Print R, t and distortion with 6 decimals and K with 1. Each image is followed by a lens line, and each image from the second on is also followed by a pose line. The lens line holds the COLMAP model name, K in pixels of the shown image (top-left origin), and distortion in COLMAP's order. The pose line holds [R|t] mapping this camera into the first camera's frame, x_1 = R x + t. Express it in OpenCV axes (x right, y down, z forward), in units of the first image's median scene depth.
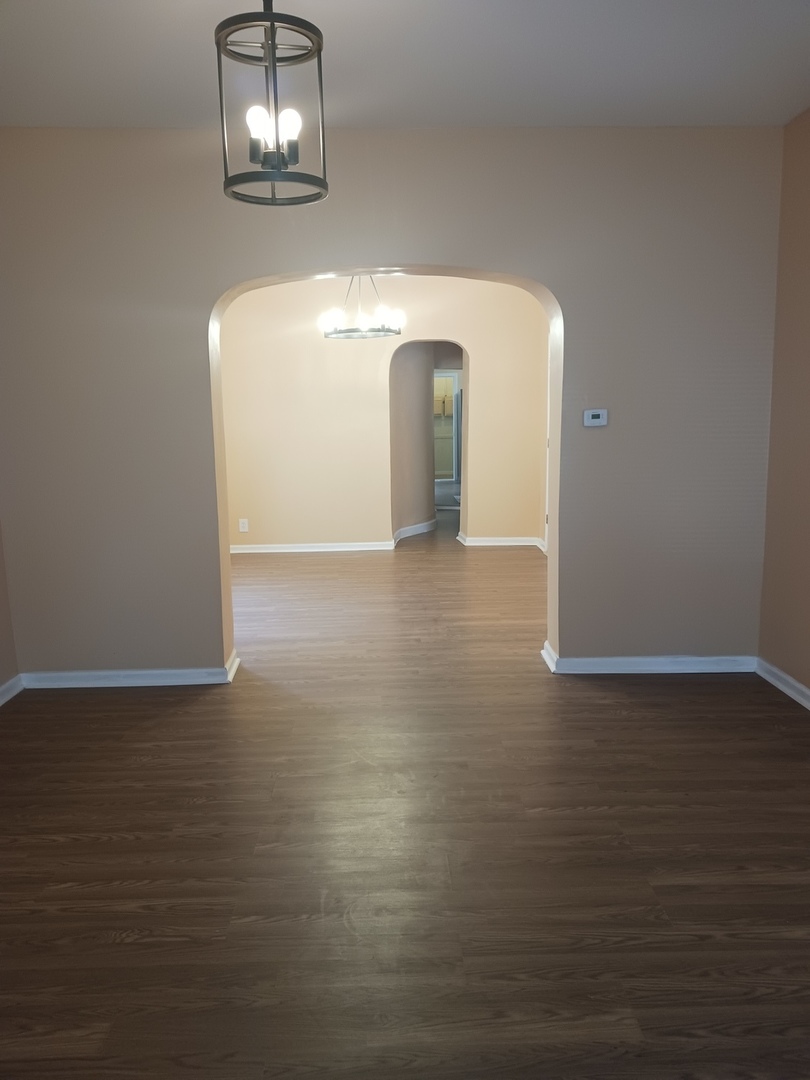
lens RADIAL K [[862.4, 0, 405.0], [0, 862.4, 540.0], [0, 0, 1]] dist [0.001962, -0.006318]
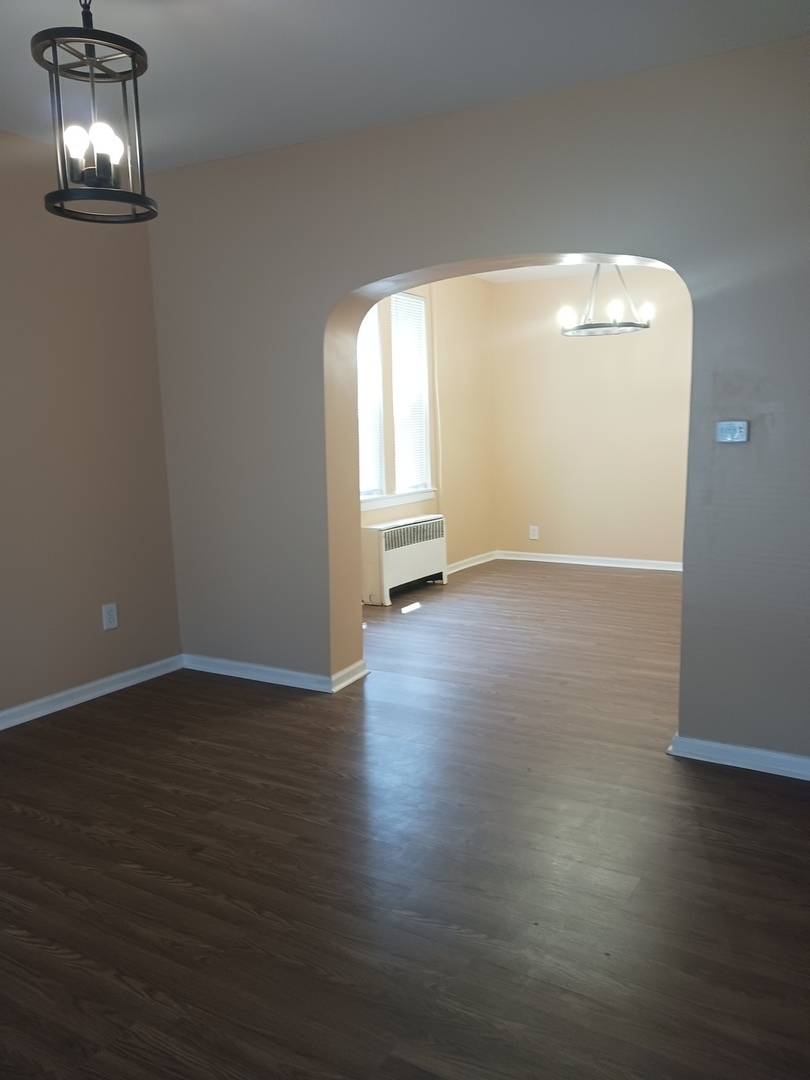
lens RADIAL K [[862.4, 0, 405.0], [0, 862.4, 540.0], [0, 0, 1]] dist [0.001962, -0.006318]
pose [[0.847036, 0.077964, -0.525787, 0.376703], [-0.075544, 0.996801, 0.026107, -0.043587], [0.526141, 0.017607, 0.850215, 0.196671]]
